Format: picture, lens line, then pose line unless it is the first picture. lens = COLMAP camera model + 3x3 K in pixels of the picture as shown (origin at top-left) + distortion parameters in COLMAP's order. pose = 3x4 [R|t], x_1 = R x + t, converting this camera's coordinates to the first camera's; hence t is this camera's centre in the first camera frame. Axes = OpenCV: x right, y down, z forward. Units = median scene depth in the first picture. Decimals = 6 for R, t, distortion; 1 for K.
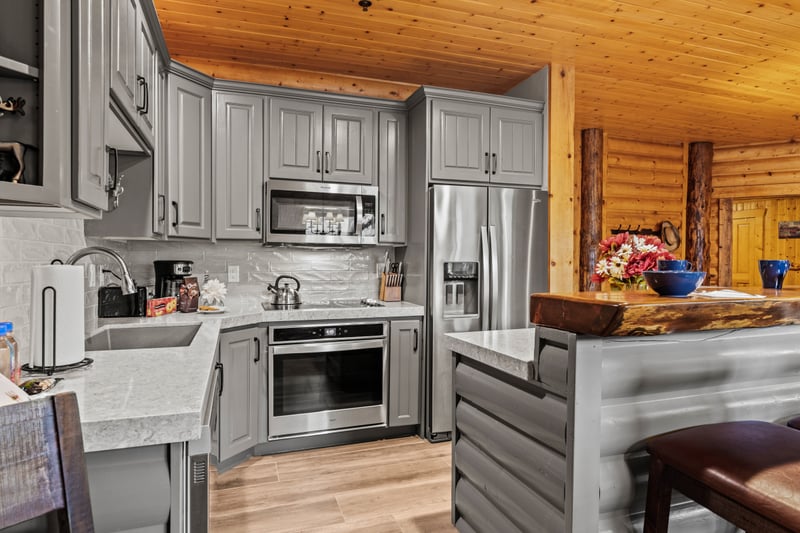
lens RADIAL K [[472.9, 0, 407.2], [0, 472.9, 269.9], [0, 0, 1]] dist [-0.006737, 0.003364]
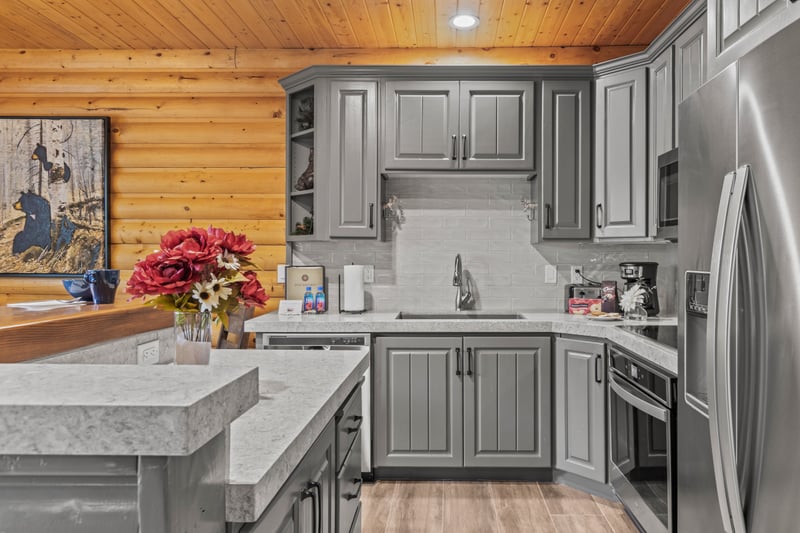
lens RADIAL K [[540.6, 0, 424.2], [0, 540.6, 257.4], [0, 0, 1]] dist [0.008966, -0.004406]
pose [[-0.356765, 0.002888, -0.934190, 0.577007], [-0.016623, 0.999817, 0.009439, -0.029159], [0.934046, 0.018896, -0.356652, 0.864342]]
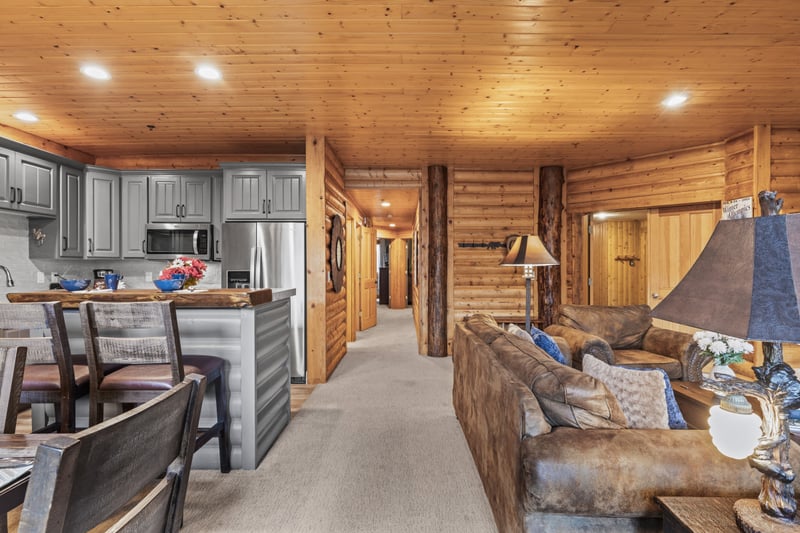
lens RADIAL K [[401.8, 0, 404.5], [0, 401.8, 266.4], [0, 0, 1]] dist [-0.006392, 0.000923]
pose [[0.944612, 0.000742, -0.328188, 0.996699], [-0.004700, 0.999925, -0.011268, -0.017455], [0.328156, 0.012186, 0.944545, -0.081922]]
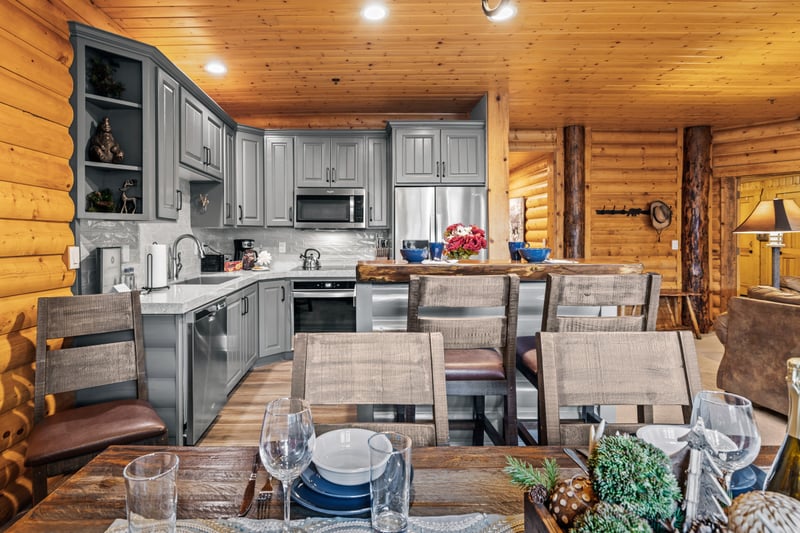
lens RADIAL K [[413.3, 0, 360.5], [0, 413.3, 242.1], [0, 0, 1]] dist [-0.006512, -0.001725]
pose [[0.943431, 0.000945, -0.331568, 0.343356], [-0.001251, 0.999999, -0.000708, -0.008527], [0.331567, 0.001083, 0.943431, -0.224637]]
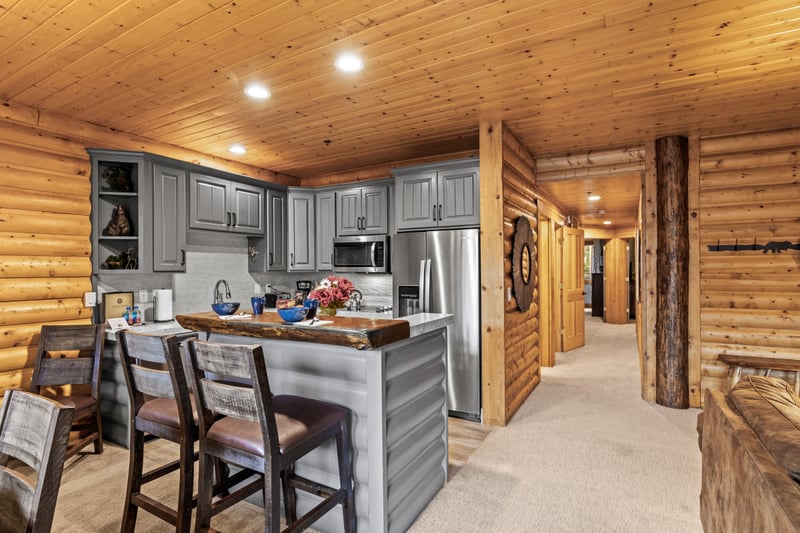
lens RADIAL K [[400.4, 0, 403.6], [0, 400.4, 269.3], [0, 0, 1]] dist [-0.000366, -0.001586]
pose [[0.661449, -0.001062, -0.749989, 0.940254], [-0.004425, 0.999976, -0.005319, -0.055724], [0.749977, 0.006837, 0.661429, 0.165970]]
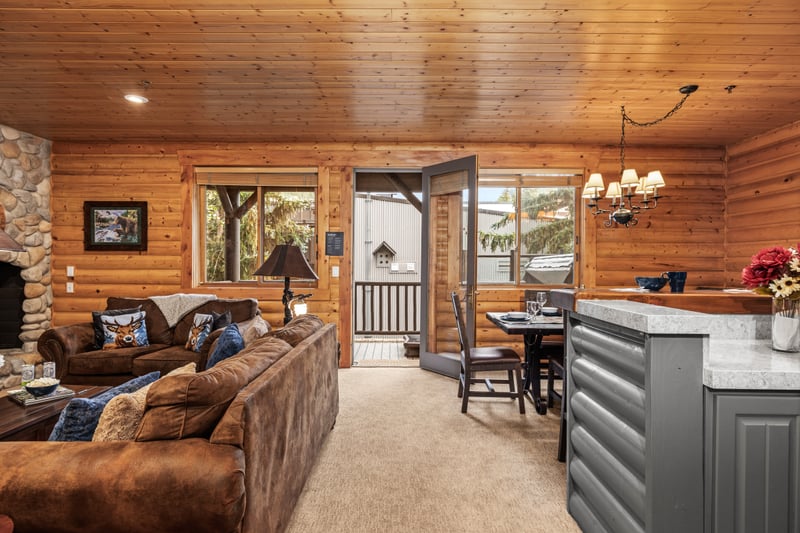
lens RADIAL K [[450.7, 0, 405.8], [0, 450.7, 265.6], [0, 0, 1]] dist [0.001599, 0.002450]
pose [[-0.946191, -0.007794, 0.323514, 0.517465], [-0.001184, 0.999787, 0.020622, -0.032006], [-0.323606, 0.019130, -0.945998, 1.214523]]
